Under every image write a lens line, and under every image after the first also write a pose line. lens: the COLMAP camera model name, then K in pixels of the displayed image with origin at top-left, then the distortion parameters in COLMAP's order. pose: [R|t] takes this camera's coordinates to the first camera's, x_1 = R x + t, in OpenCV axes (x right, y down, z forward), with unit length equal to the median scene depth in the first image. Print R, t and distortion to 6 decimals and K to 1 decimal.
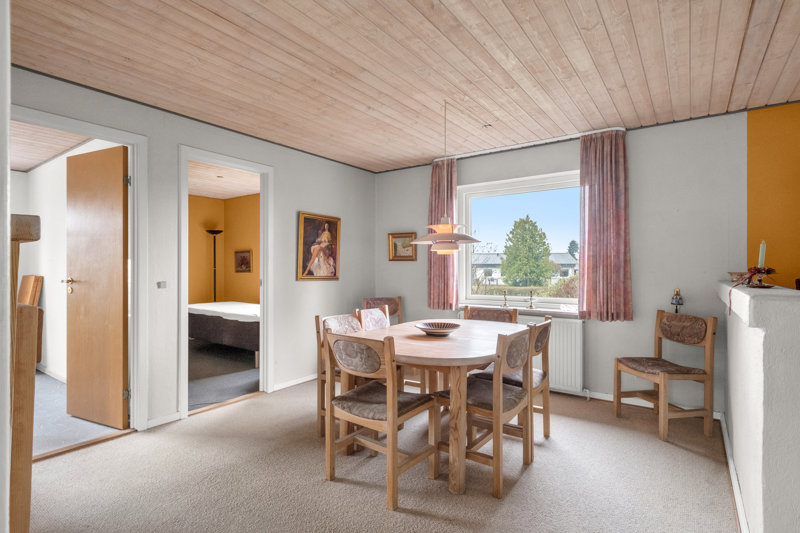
lens RADIAL K [[408.8, 0, 399.6], [0, 408.8, 265.8], [0, 0, 1]] dist [0.007424, 0.000348]
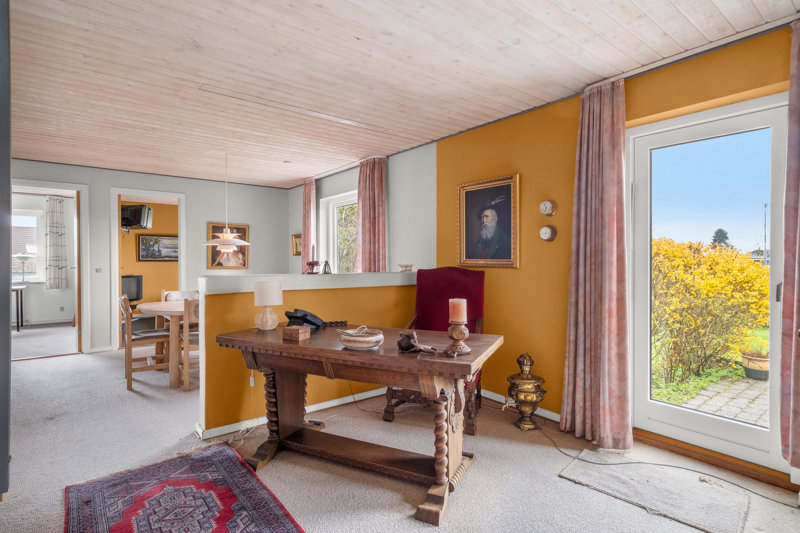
lens RADIAL K [[408.8, 0, 396.6], [0, 408.8, 263.6], [0, 0, 1]] dist [0.007424, 0.000348]
pose [[0.959794, 0.004437, -0.280672, 0.954591], [-0.000914, 0.999919, 0.012683, -0.003847], [0.280705, -0.011917, 0.959720, -0.257462]]
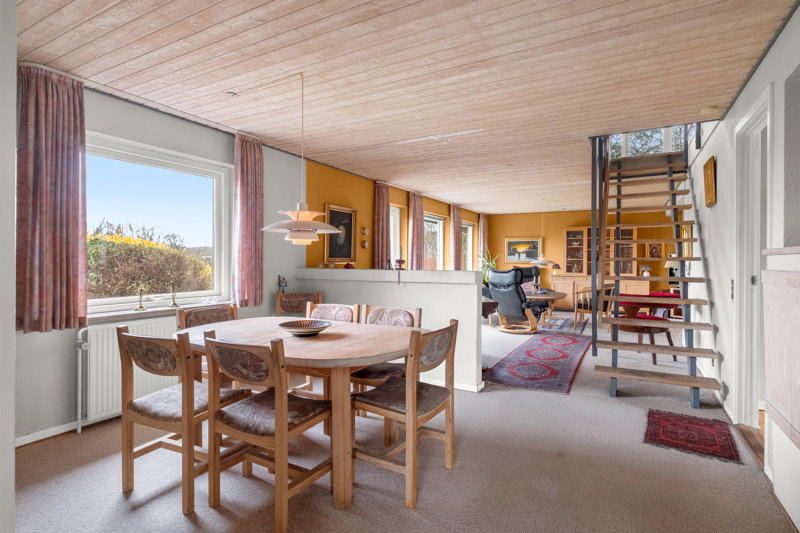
lens RADIAL K [[412.3, 0, 393.4], [0, 412.3, 260.7], [0, 0, 1]] dist [-0.002867, -0.002262]
pose [[-0.105441, -0.000543, 0.994425, -0.658217], [-0.004992, 0.999988, 0.000017, 0.005926], [-0.994413, -0.004963, -0.105443, 0.729093]]
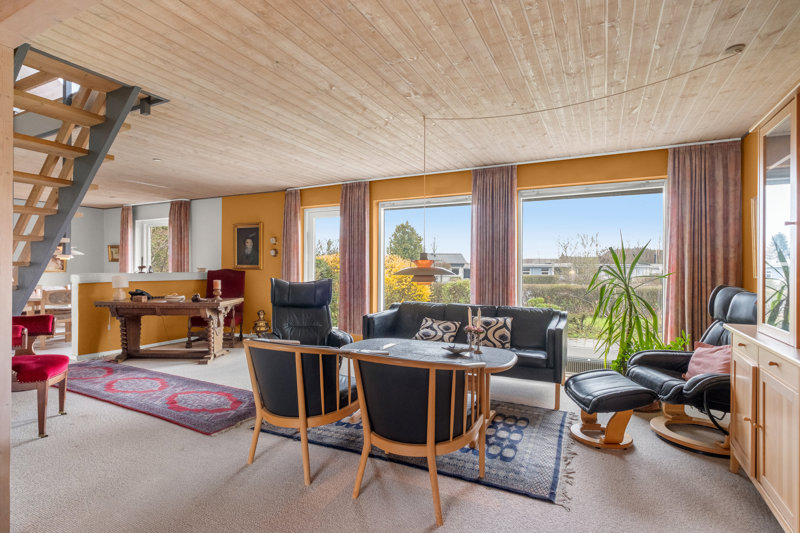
lens RADIAL K [[408.8, 0, 396.1], [0, 408.8, 264.7], [0, 0, 1]] dist [0.007424, 0.000348]
pose [[0.989802, 0.003238, 0.142417, 1.295593], [-0.003303, 0.999995, 0.000221, -0.005960], [-0.142415, -0.000689, 0.989807, -1.213356]]
